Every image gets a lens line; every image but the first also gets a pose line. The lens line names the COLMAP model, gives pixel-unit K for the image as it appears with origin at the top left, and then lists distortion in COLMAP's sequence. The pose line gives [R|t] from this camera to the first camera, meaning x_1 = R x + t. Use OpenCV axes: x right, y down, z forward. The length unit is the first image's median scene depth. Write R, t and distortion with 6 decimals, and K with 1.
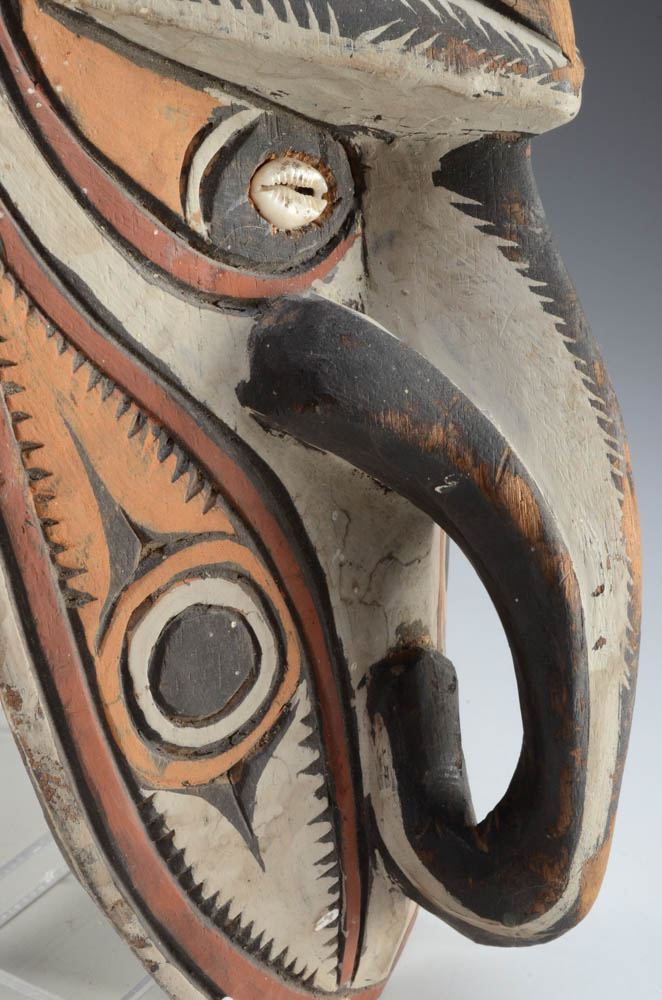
lens RADIAL K [[2197.0, 0, 327.5], [0, 2197.0, 507.4], [0, 0, 1]] dist [0.015910, 0.000000]
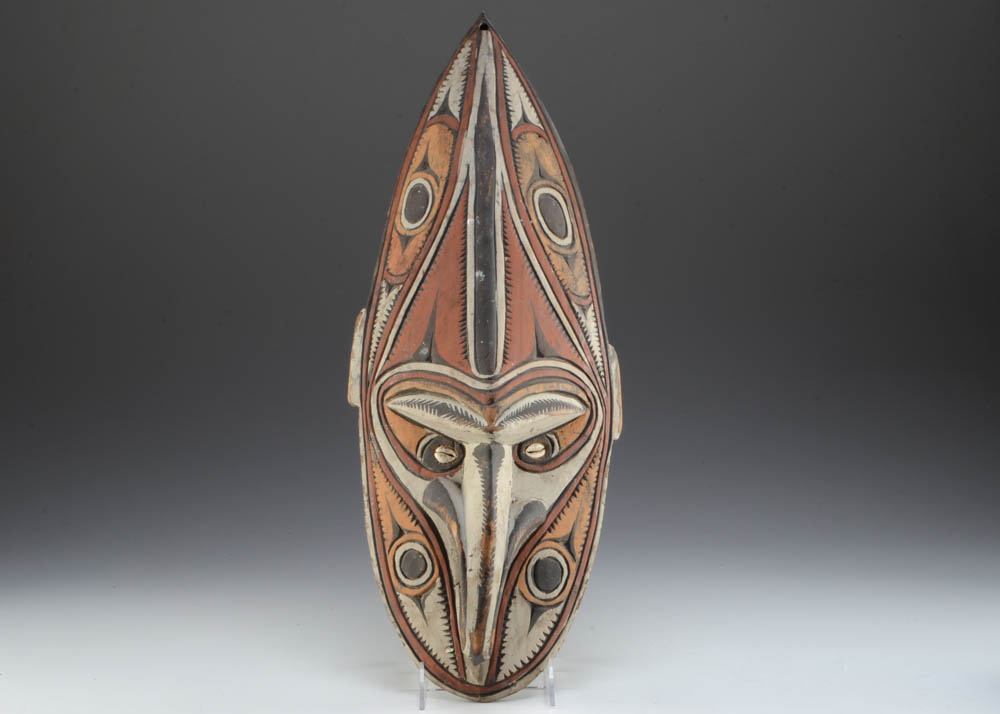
lens RADIAL K [[1988.0, 0, 503.9], [0, 1988.0, 357.4], [0, 0, 1]] dist [-0.090635, 0.000000]
pose [[0.467961, -0.046961, -0.882501, 3.448856], [-0.287725, 0.936085, -0.202384, 0.426600], [0.835600, 0.348625, 0.424539, -0.600768]]
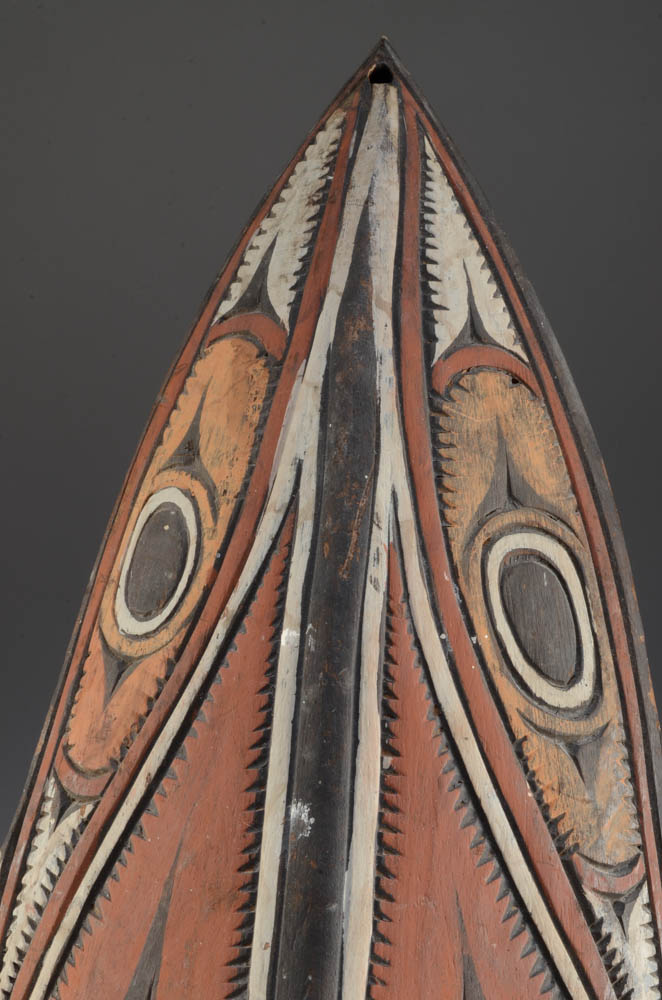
lens RADIAL K [[1690.1, 0, 328.5], [0, 1690.1, 498.9], [0, 0, 1]] dist [-0.003734, 0.000000]
pose [[0.351824, -0.014911, -0.935947, 1.018403], [-0.349310, 0.925555, -0.146052, -0.534202], [0.868448, 0.378320, 0.320424, 0.549130]]
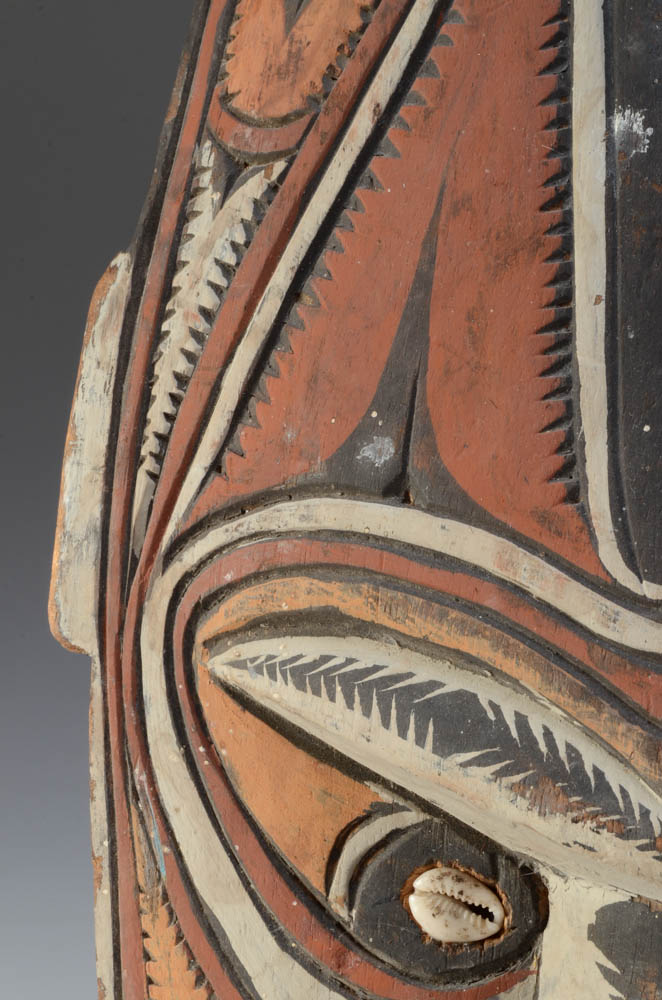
lens RADIAL K [[2197.0, 0, 326.4], [0, 2197.0, 506.8], [0, 0, 1]] dist [0.015910, 0.000000]
pose [[0.480156, 0.060123, -0.875120, 0.808149], [-0.319176, 0.941236, -0.110458, -0.185442], [0.817054, 0.332355, 0.471130, 0.435791]]
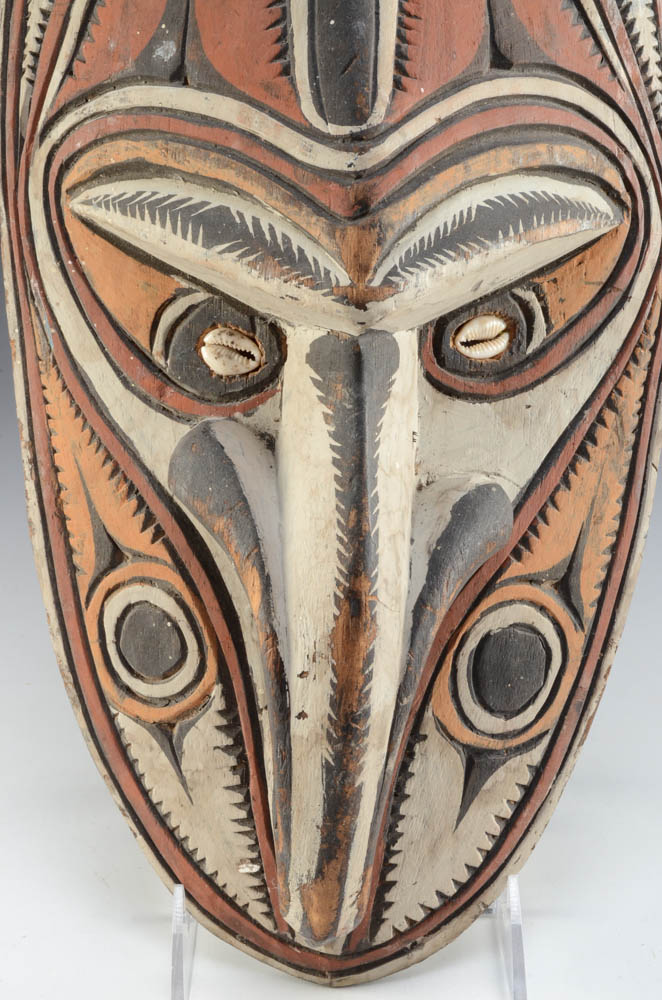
lens RADIAL K [[1690.1, 0, 333.8], [0, 1690.1, 508.7], [0, 0, 1]] dist [-0.003734, 0.000000]
pose [[0.459360, 0.189243, -0.867857, 1.051047], [-0.286648, 0.956350, 0.056816, -0.127601], [0.840727, 0.222671, 0.493555, 0.514802]]
